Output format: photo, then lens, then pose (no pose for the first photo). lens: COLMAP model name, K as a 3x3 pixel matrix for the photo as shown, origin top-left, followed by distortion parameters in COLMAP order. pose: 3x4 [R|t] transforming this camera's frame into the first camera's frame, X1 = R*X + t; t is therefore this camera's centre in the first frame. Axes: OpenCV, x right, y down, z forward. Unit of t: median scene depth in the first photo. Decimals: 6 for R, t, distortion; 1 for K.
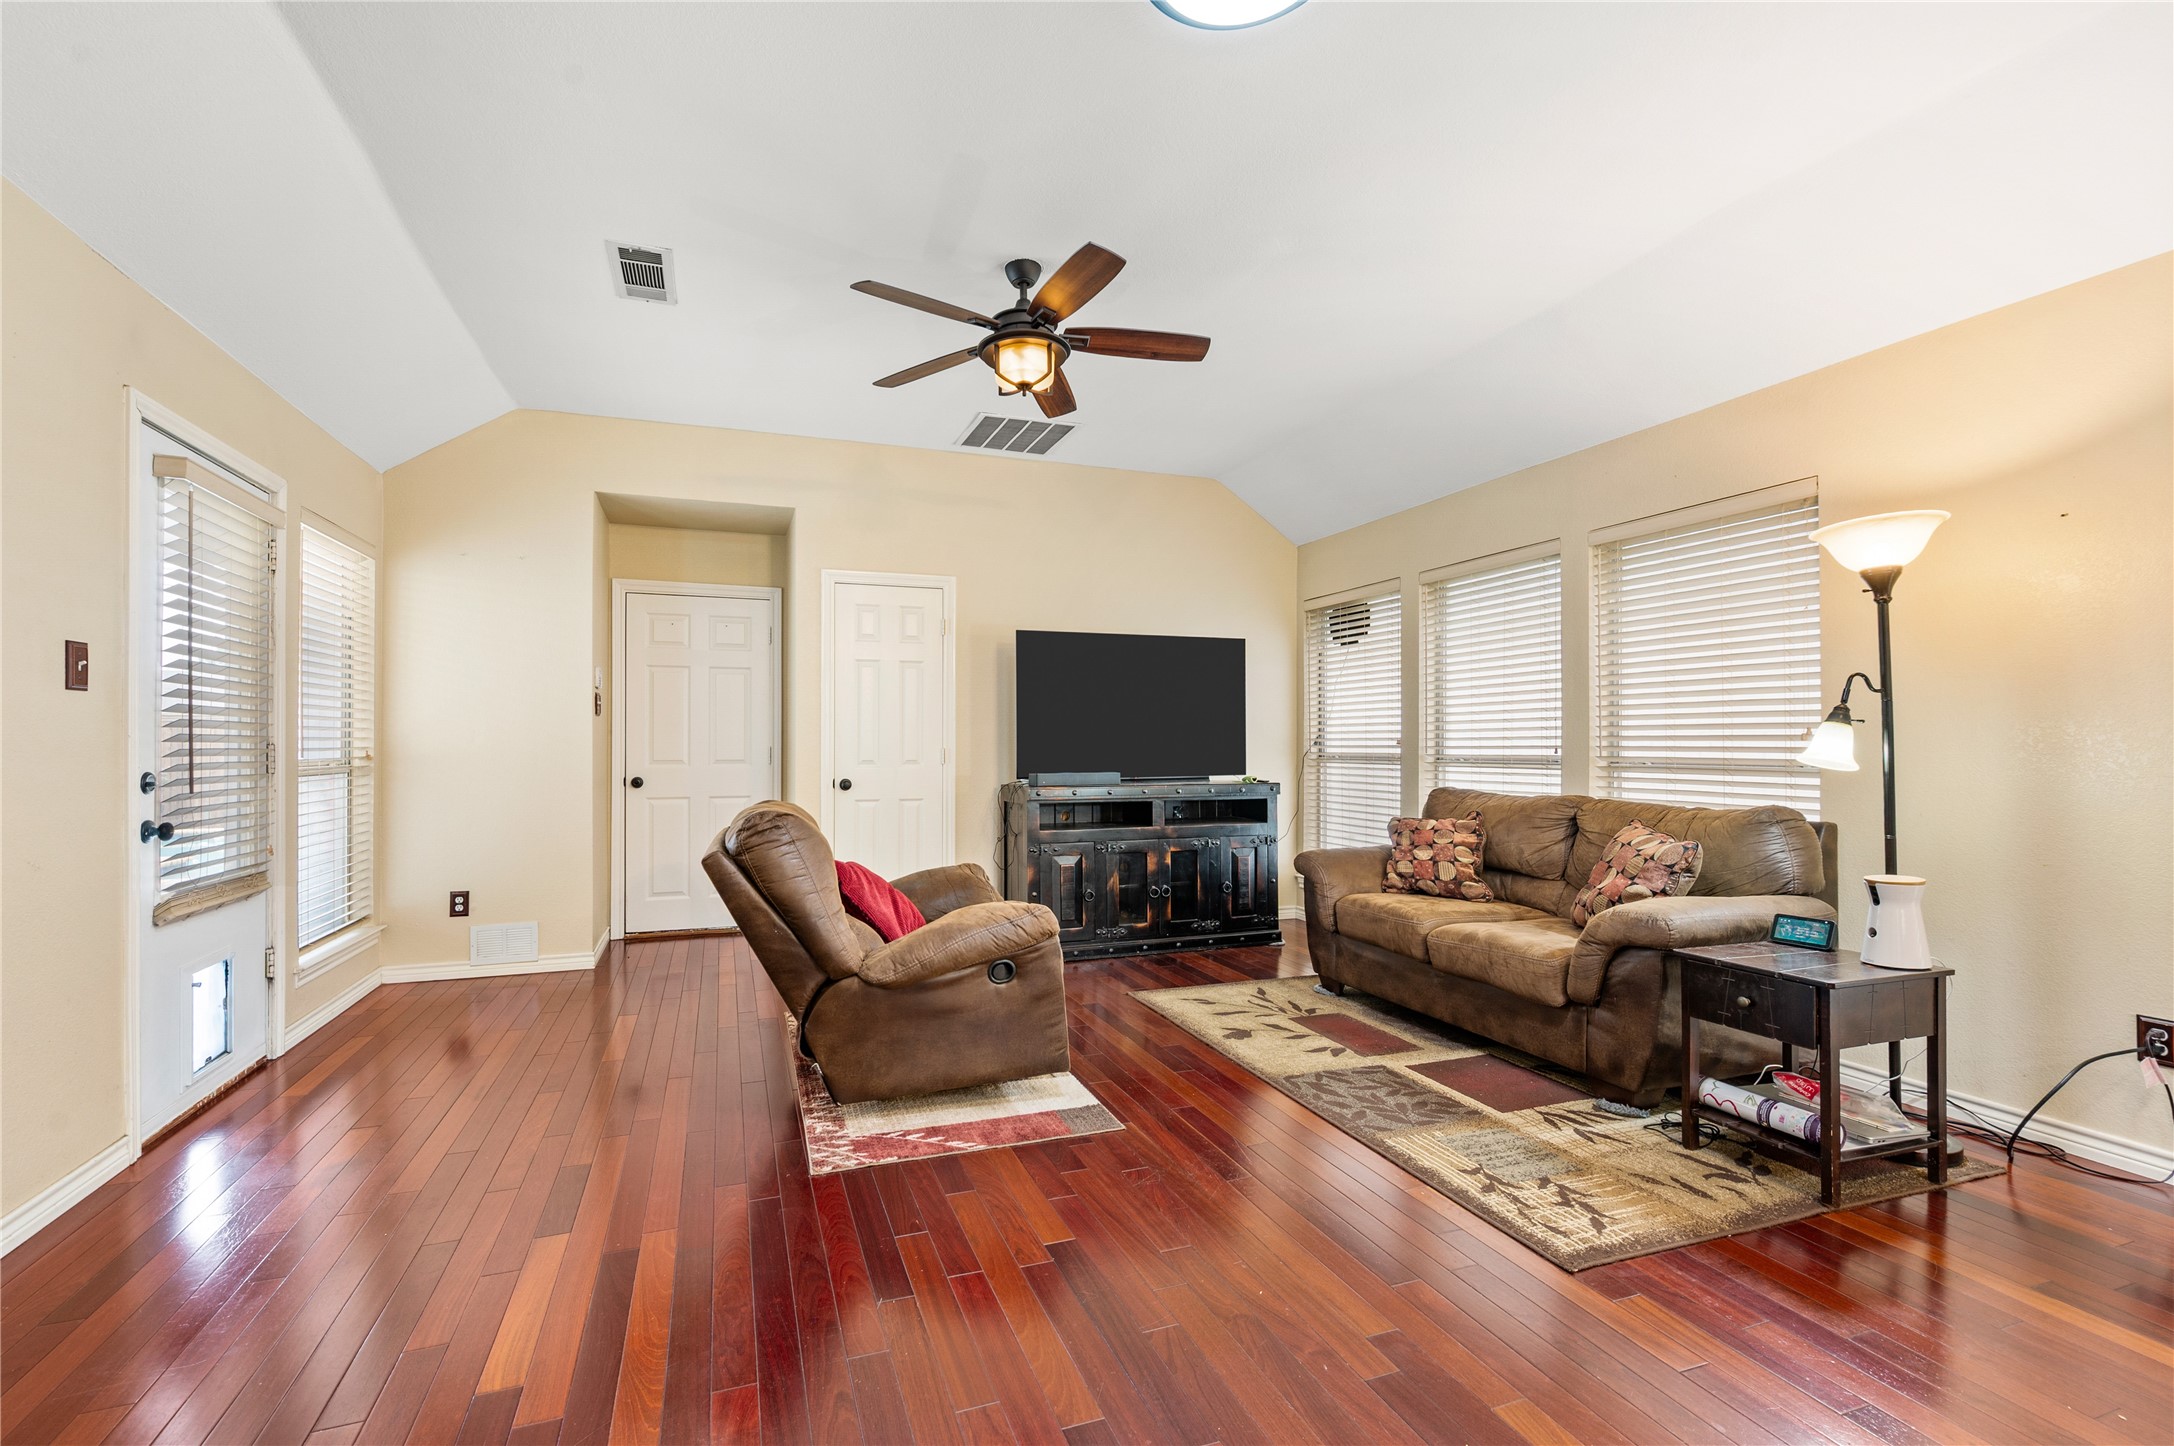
lens RADIAL K [[869.5, 0, 1087.0], [0, 869.5, 723.0], [0, 0, 1]] dist [0.000236, -0.000036]
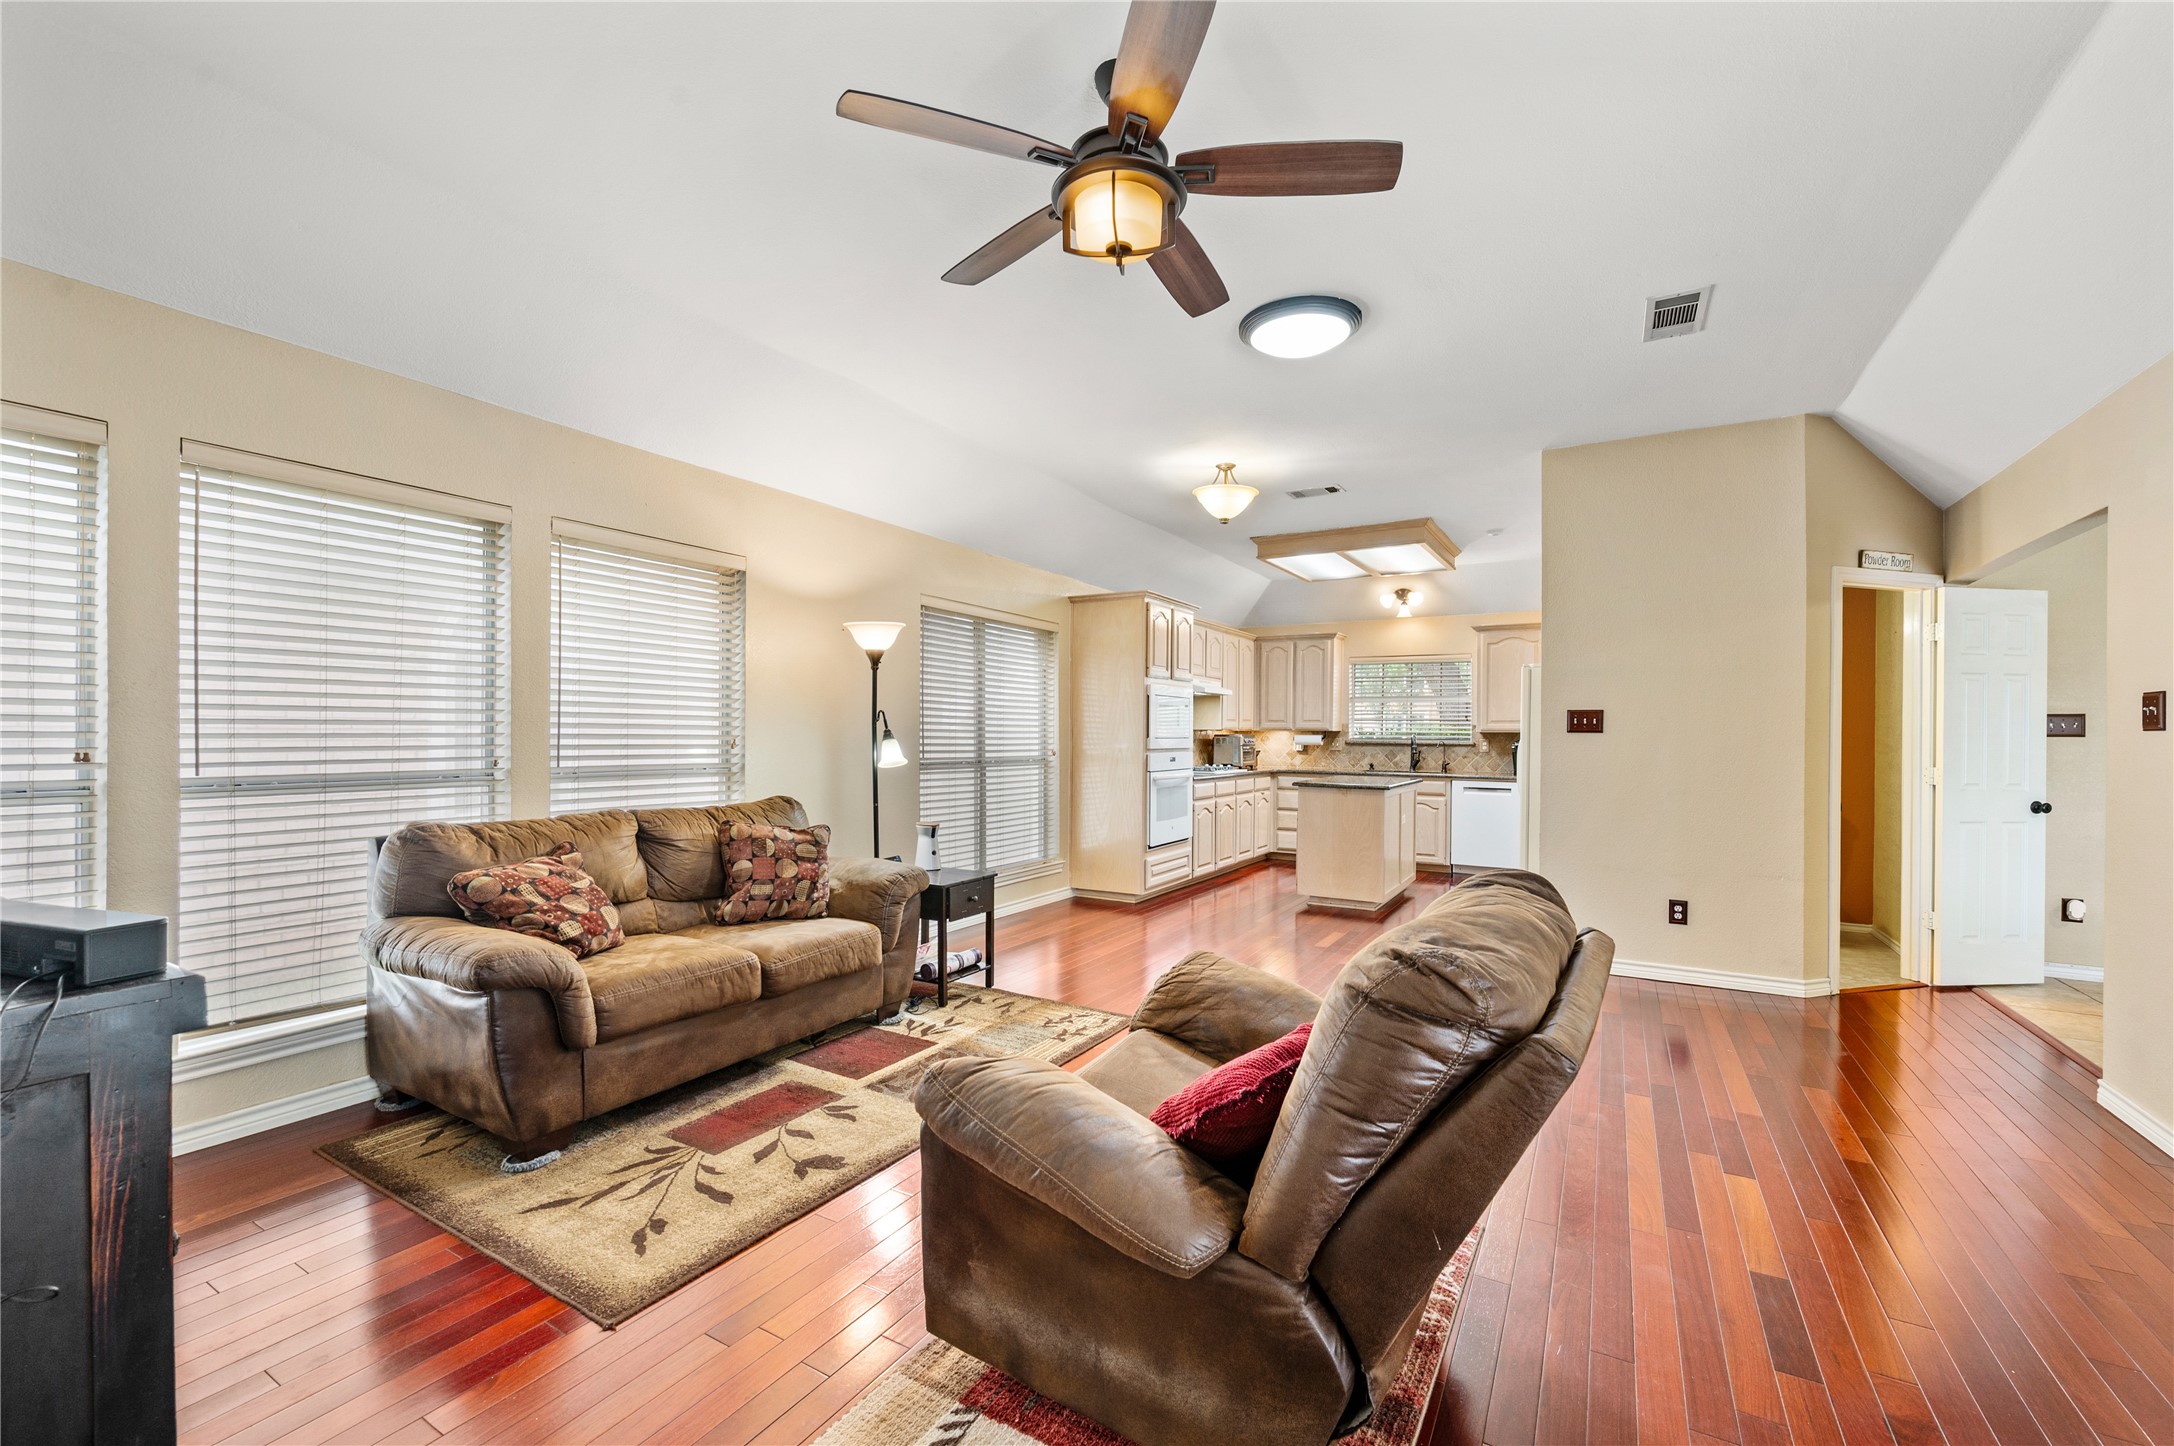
lens RADIAL K [[869.5, 0, 1087.0], [0, 869.5, 723.0], [0, 0, 1]] dist [0.000236, -0.000036]
pose [[-0.592679, 0.012091, 0.805348, -0.656719], [-0.023044, 0.999223, -0.031960, 0.011541], [-0.805109, -0.037501, -0.591940, 1.522489]]
